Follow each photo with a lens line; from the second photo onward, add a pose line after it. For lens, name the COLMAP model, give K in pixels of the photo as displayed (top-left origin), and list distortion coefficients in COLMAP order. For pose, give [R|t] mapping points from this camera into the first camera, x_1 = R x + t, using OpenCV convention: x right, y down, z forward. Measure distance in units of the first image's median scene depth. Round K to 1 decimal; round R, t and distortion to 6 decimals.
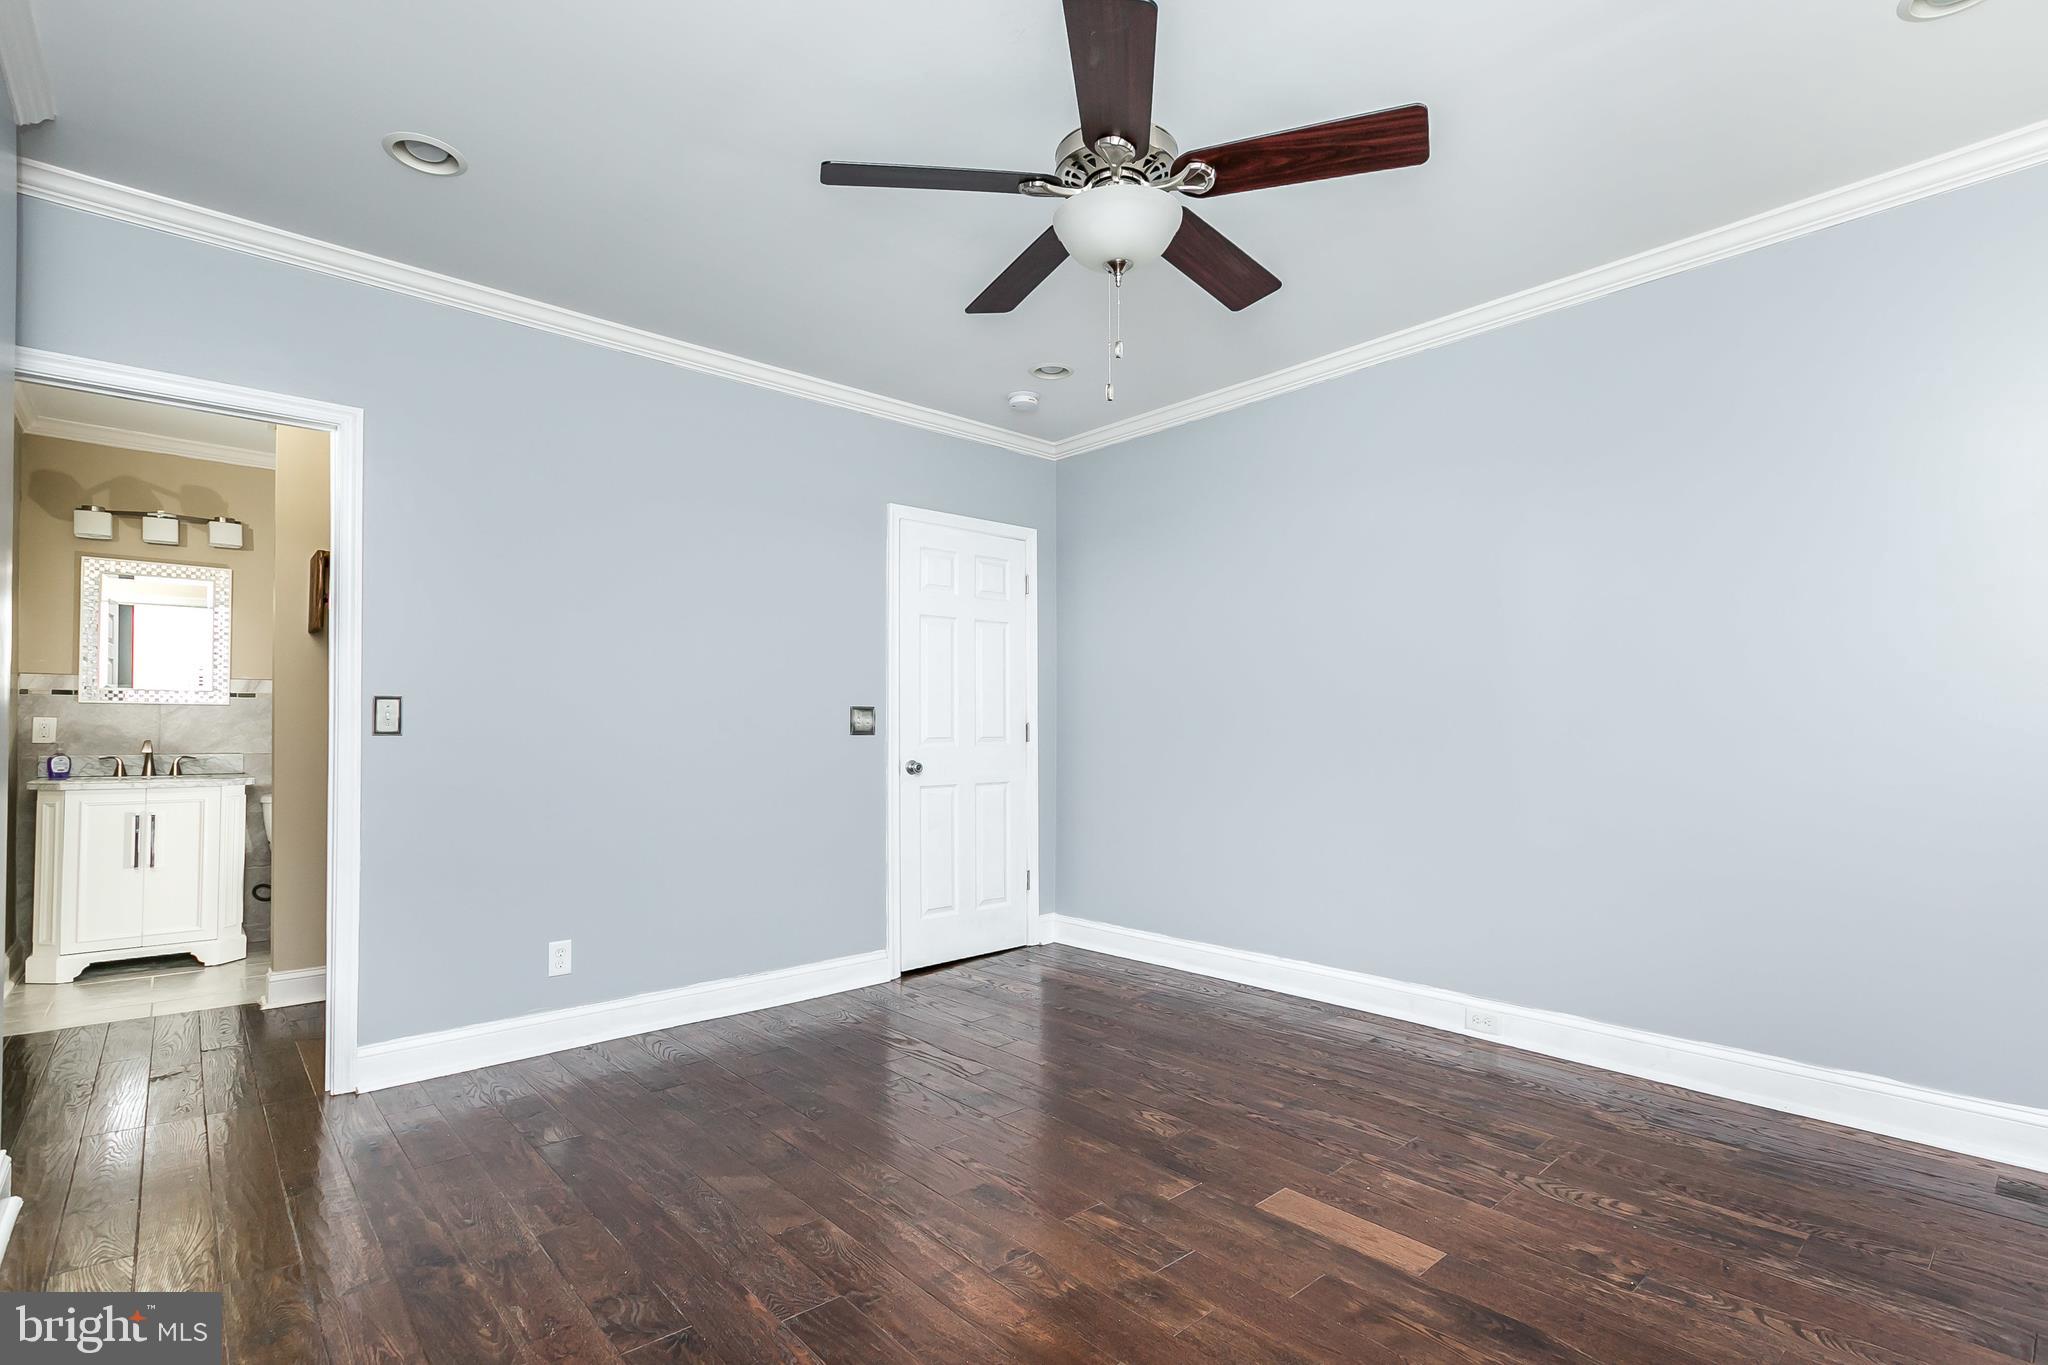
lens RADIAL K [[949.5, 0, 1023.3], [0, 949.5, 711.7], [0, 0, 1]] dist [0.001154, 0.000284]
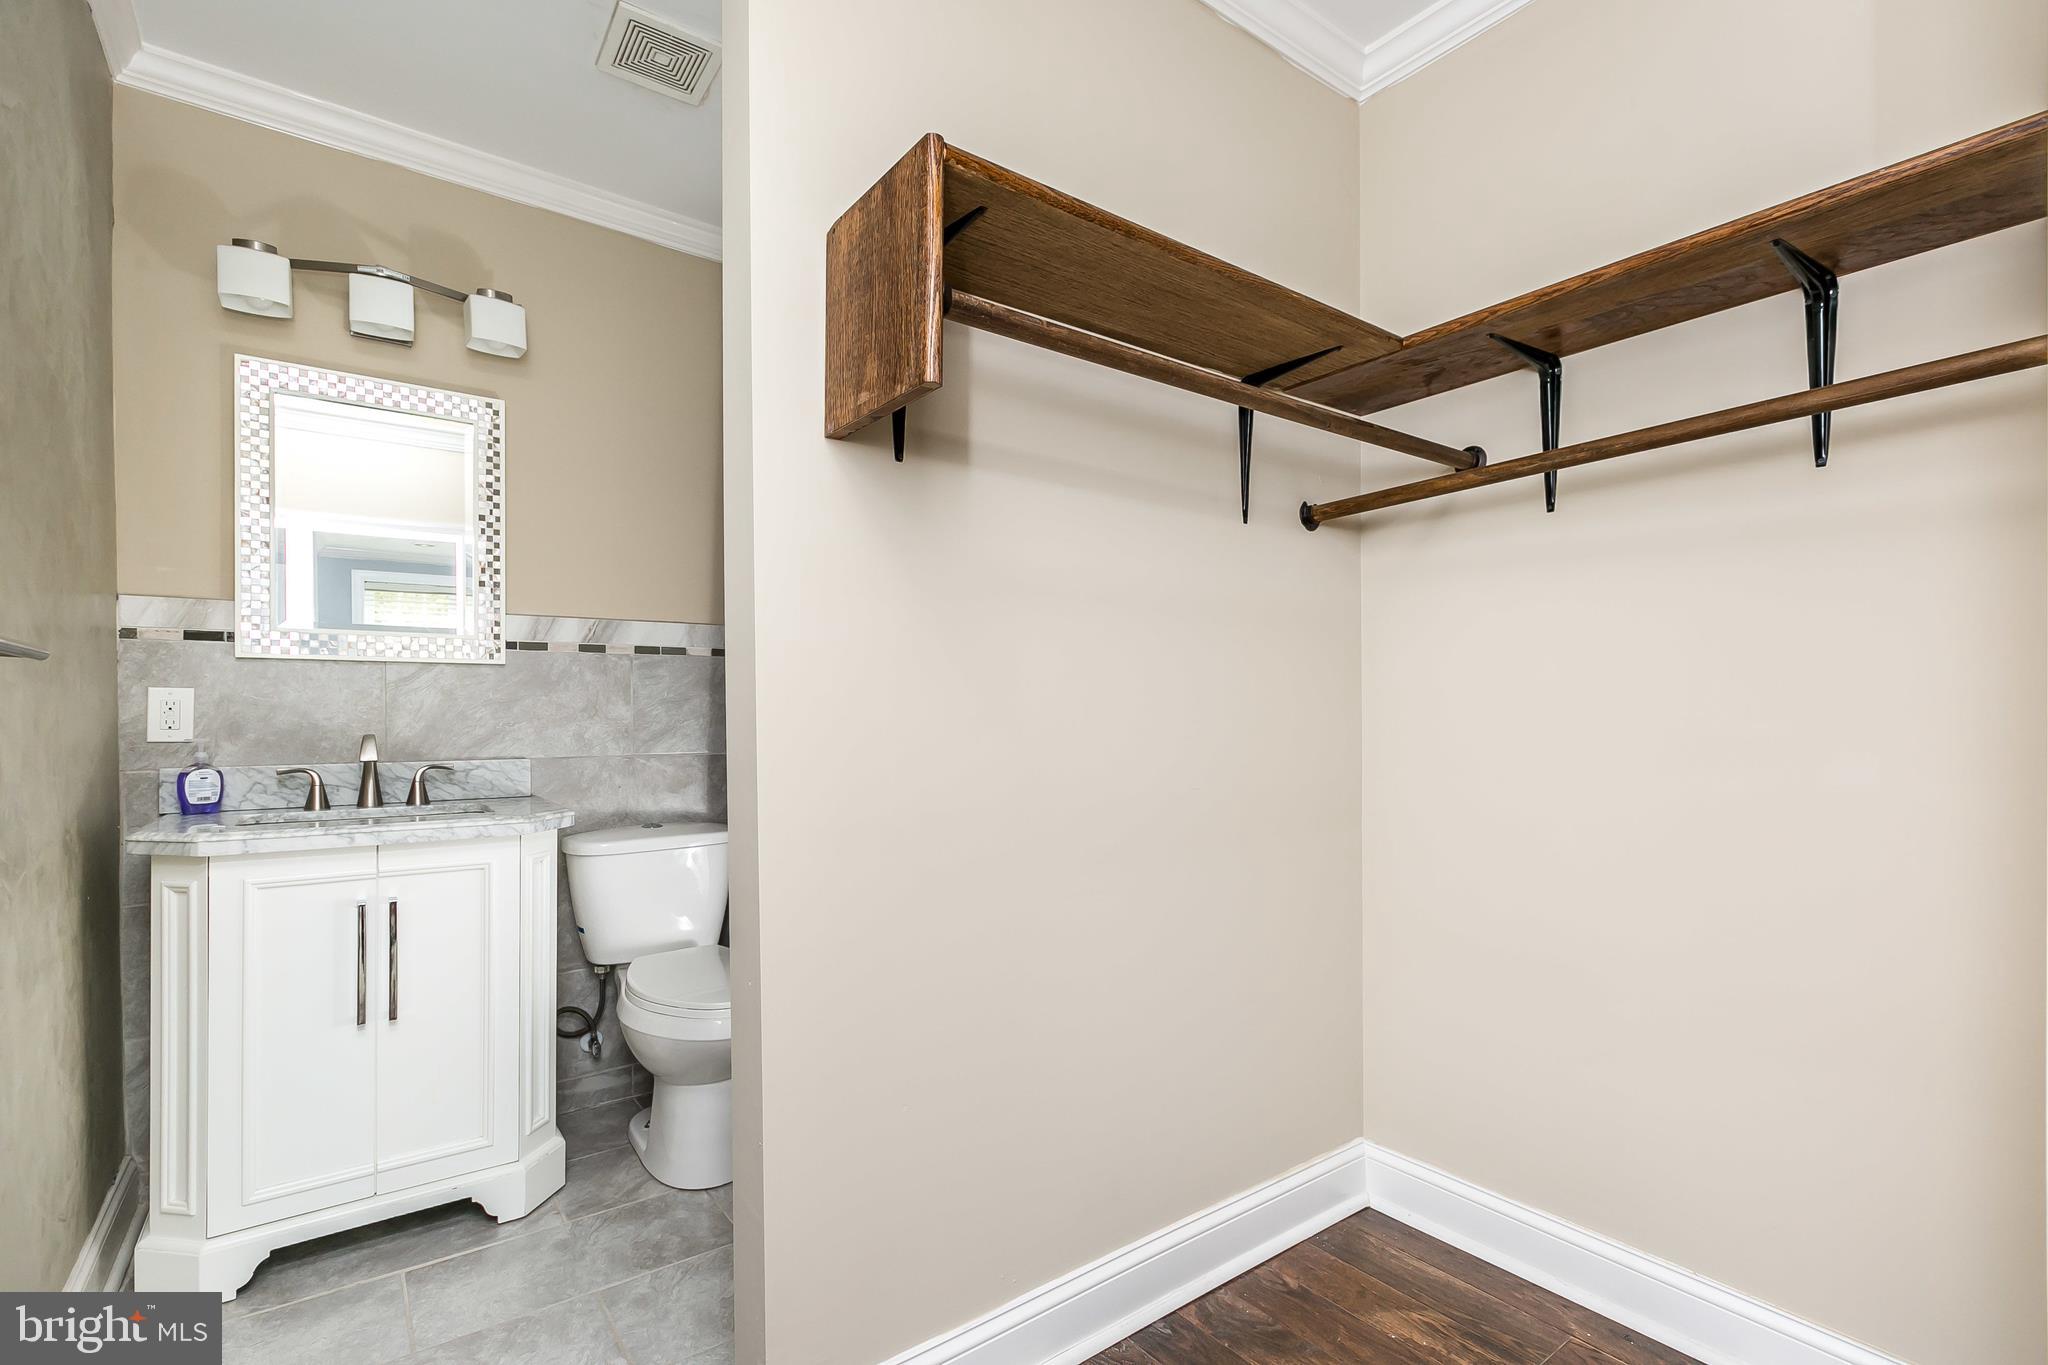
lens RADIAL K [[944.7, 0, 1031.2], [0, 944.7, 714.1], [0, 0, 1]] dist [0.001446, -0.000302]
pose [[0.995946, -0.003386, -0.089884, -0.545854], [0.005277, 0.999770, 0.020805, 0.011337], [0.089793, -0.021195, 0.995735, 0.555341]]
